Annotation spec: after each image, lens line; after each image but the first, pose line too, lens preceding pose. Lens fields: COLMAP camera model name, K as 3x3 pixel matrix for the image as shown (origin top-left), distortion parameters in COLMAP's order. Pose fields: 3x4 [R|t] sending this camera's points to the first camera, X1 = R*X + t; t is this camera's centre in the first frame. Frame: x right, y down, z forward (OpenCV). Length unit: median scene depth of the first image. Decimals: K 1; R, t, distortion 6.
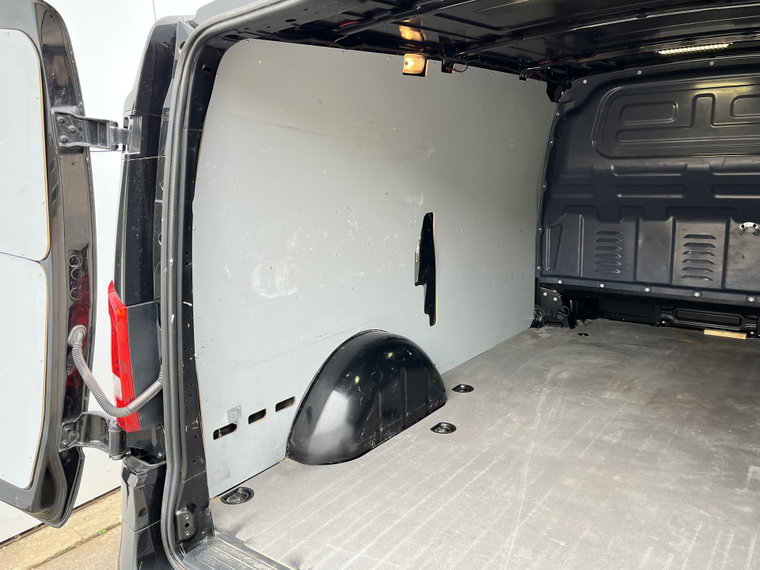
lens RADIAL K [[618.0, 0, 376.1], [0, 618.0, 286.2], [0, 0, 1]] dist [0.052233, -0.068475]
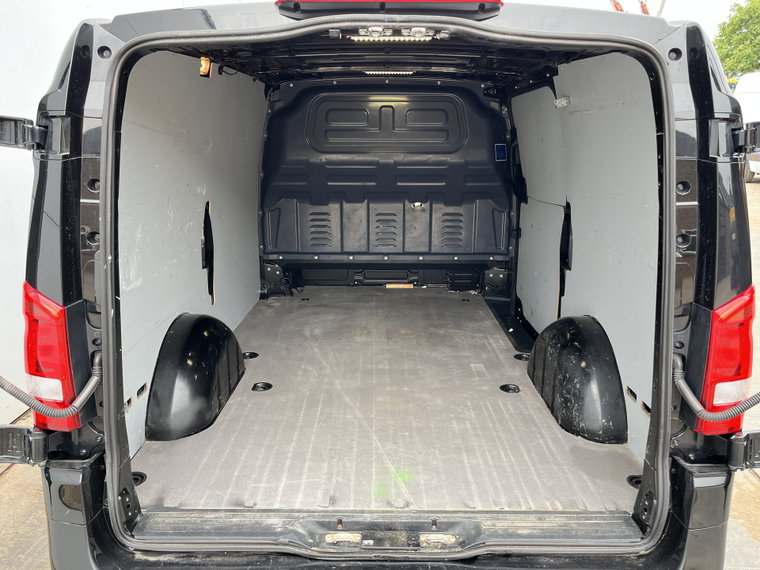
lens RADIAL K [[612.7, 0, 379.0], [0, 612.7, 301.5], [0, 0, 1]] dist [0.088327, -0.151047]
pose [[0.803726, -0.123336, 0.582077, -0.325791], [0.090651, 0.992242, 0.085076, -0.009015], [-0.588054, -0.015612, 0.808671, -0.061673]]
